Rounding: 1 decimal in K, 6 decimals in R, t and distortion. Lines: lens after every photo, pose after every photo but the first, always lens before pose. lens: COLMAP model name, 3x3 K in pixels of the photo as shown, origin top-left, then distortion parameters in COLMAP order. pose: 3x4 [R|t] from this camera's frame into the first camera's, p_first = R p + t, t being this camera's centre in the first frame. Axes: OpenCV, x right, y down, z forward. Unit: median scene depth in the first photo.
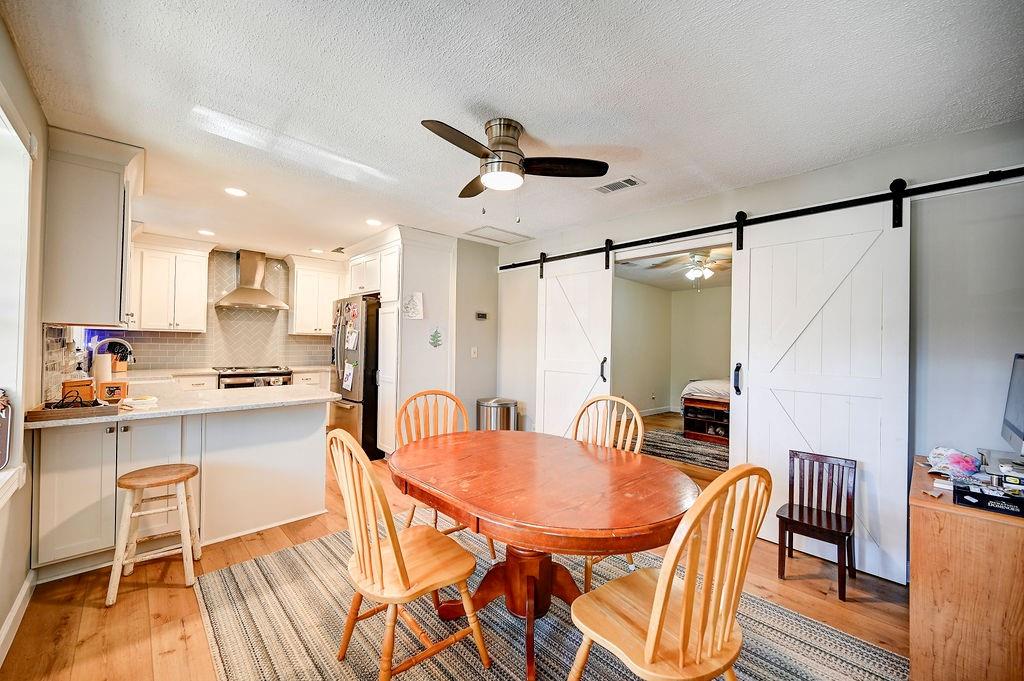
lens RADIAL K [[401.0, 0, 509.7], [0, 401.0, 339.7], [0, 0, 1]] dist [-0.002707, -0.000147]
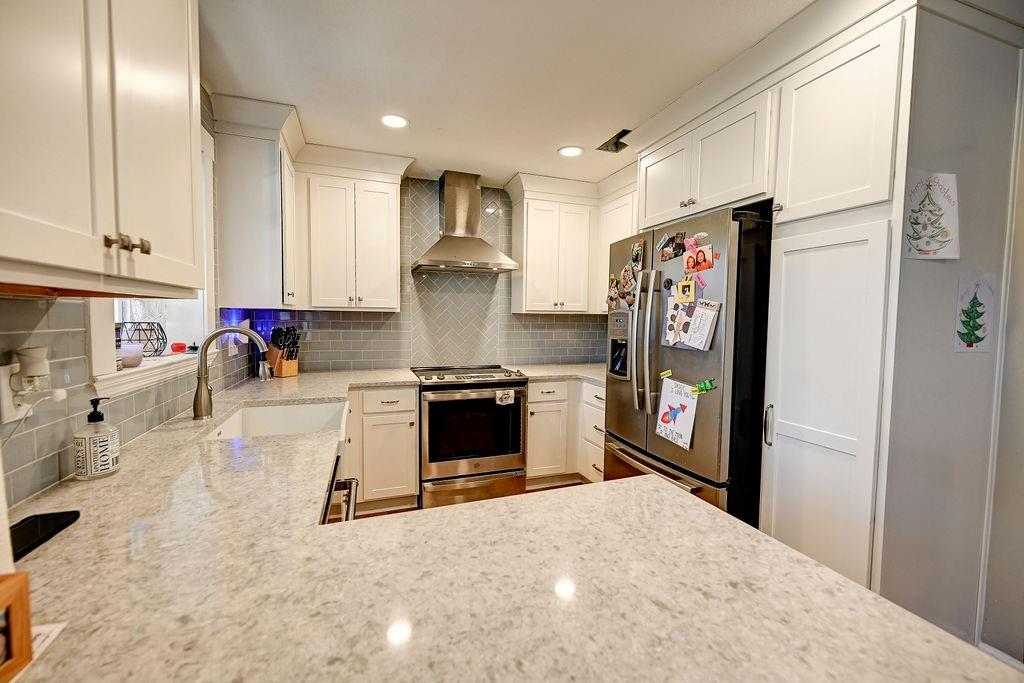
lens RADIAL K [[404.6, 0, 509.4], [0, 404.6, 340.5], [0, 0, 1]] dist [0.000644, 0.000018]
pose [[0.918616, 0.013845, -0.394909, -0.358439], [0.009345, 0.998345, 0.056737, -0.007535], [0.395041, -0.055809, 0.916966, 0.492934]]
